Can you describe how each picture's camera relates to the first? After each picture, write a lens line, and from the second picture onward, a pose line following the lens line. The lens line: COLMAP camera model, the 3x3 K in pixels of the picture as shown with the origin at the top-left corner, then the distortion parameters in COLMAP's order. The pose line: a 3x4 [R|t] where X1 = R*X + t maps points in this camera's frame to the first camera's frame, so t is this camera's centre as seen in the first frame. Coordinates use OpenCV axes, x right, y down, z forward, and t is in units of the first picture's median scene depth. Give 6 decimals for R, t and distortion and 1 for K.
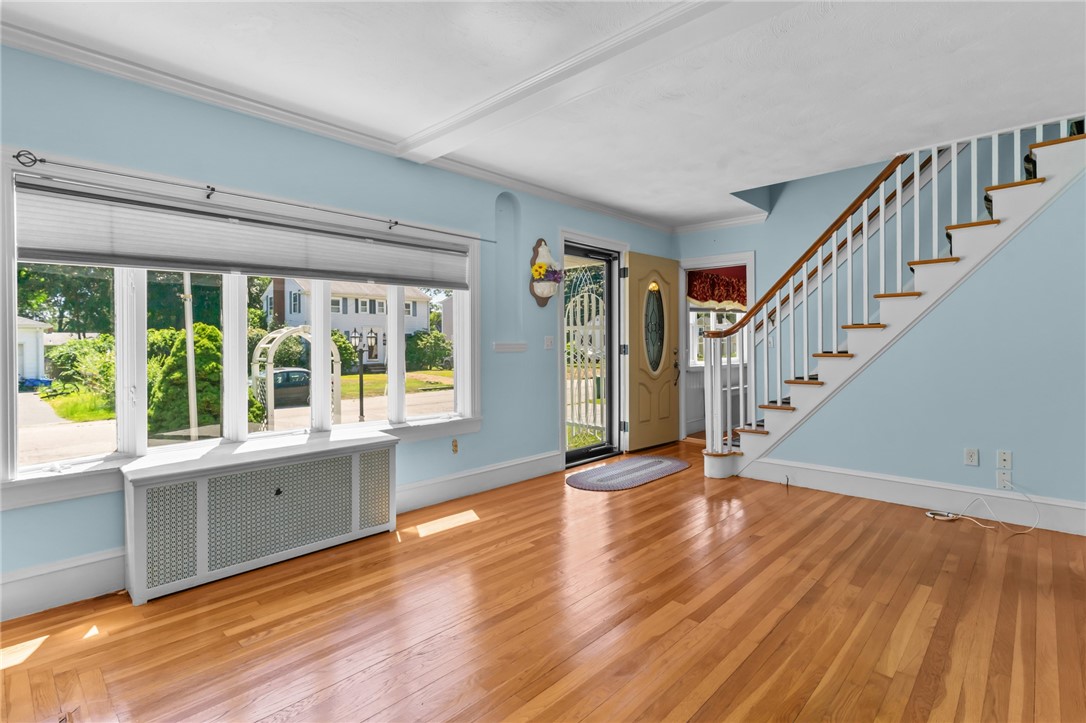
lens RADIAL K [[526.4, 0, 539.4], [0, 526.4, 344.9], [0, 0, 1]] dist [-0.002793, -0.000493]
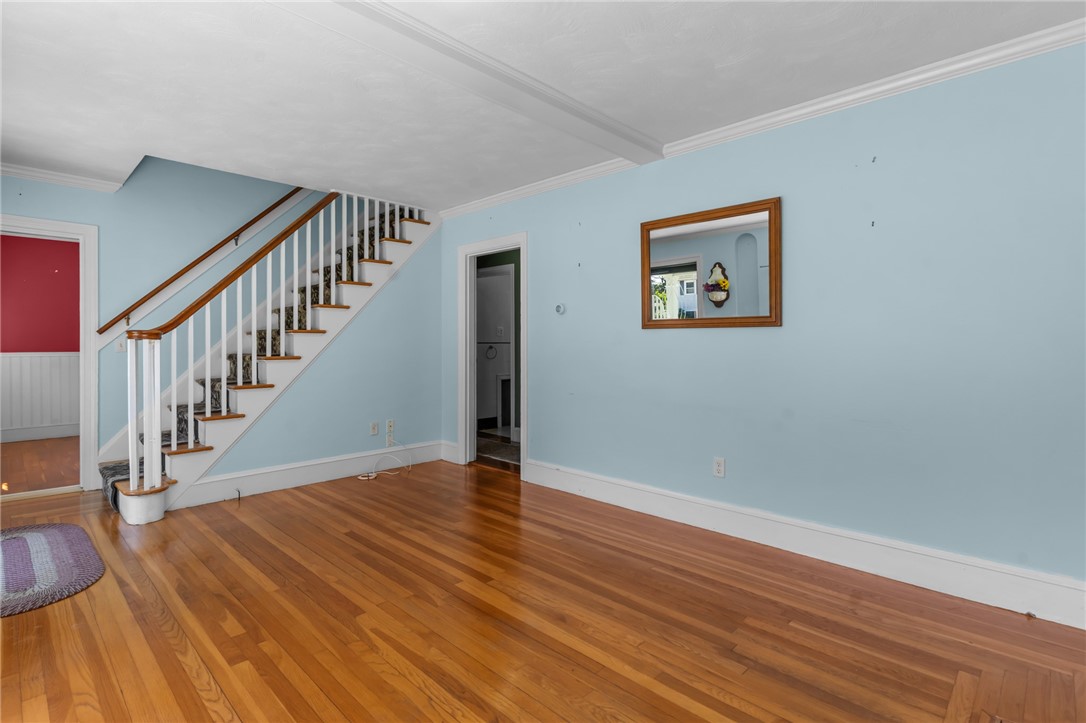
lens RADIAL K [[526.4, 0, 539.4], [0, 526.4, 344.9], [0, 0, 1]] dist [-0.002793, -0.000493]
pose [[0.013089, 0.002747, 0.999911, -0.668032], [0.003796, 0.999989, -0.002797, -0.002908], [-0.999907, 0.003832, 0.013078, 0.652730]]
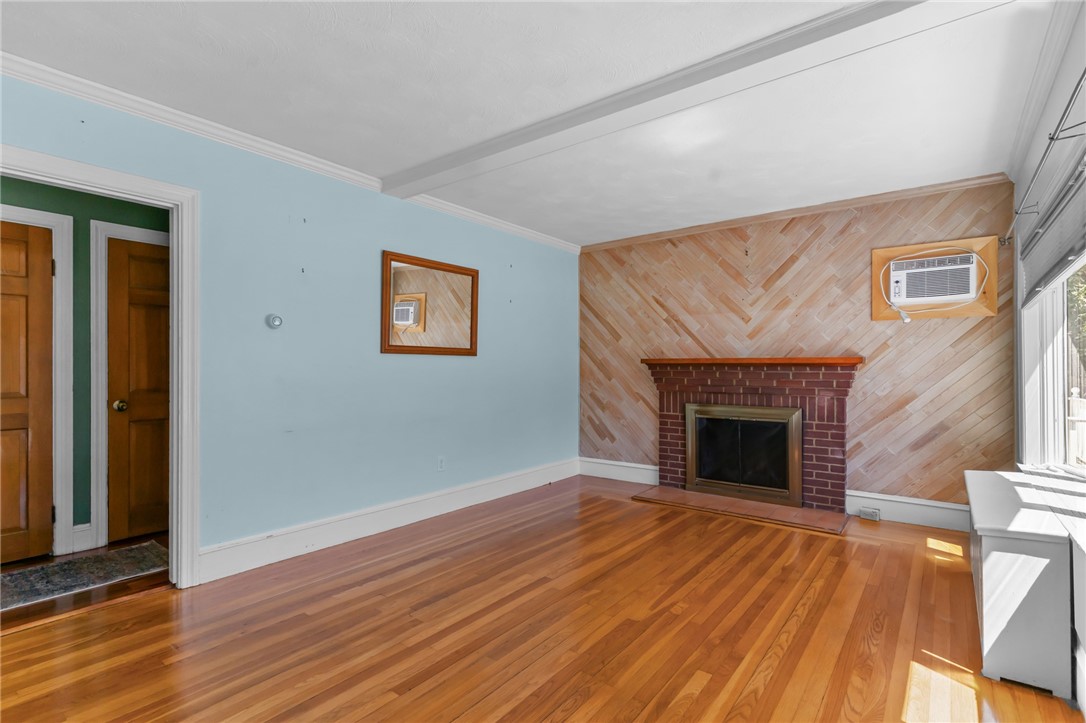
lens RADIAL K [[523.2, 0, 542.5], [0, 523.2, 363.3], [0, 0, 1]] dist [0.000268, 0.000602]
pose [[-0.994583, 0.003664, -0.103885, 0.333703], [0.004061, 0.999985, -0.003611, -0.011849], [0.103871, -0.004013, -0.994583, 1.740792]]
